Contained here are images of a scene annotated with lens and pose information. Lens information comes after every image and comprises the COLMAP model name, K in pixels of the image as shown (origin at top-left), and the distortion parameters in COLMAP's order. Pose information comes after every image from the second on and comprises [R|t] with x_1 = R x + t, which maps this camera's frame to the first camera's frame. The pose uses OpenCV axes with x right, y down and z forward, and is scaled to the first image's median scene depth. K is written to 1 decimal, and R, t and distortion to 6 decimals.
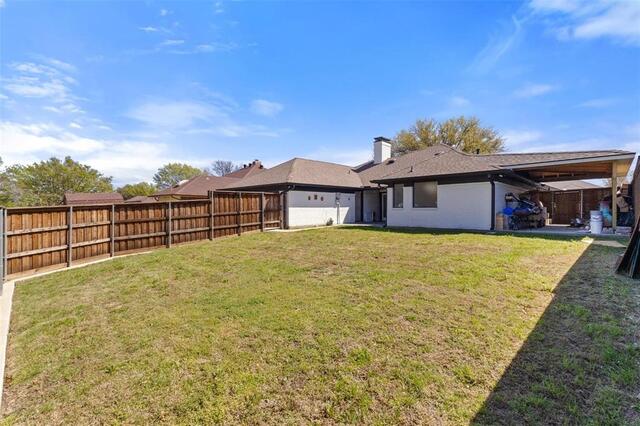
lens RADIAL K [[295.1, 0, 319.4], [0, 295.1, 211.7], [0, 0, 1]] dist [0.002734, 0.000330]
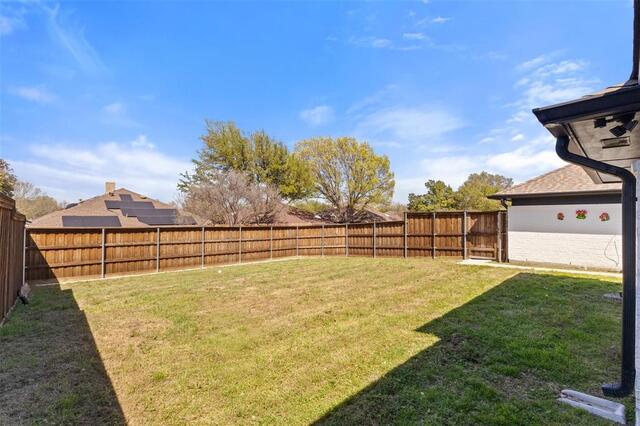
lens RADIAL K [[295.1, 0, 319.5], [0, 295.1, 211.4], [0, 0, 1]] dist [0.002734, 0.000330]
pose [[0.002293, -0.006825, -0.999974, 0.626949], [-0.006857, 0.999953, -0.006841, -0.056324], [0.999974, 0.006873, 0.002246, 0.594910]]
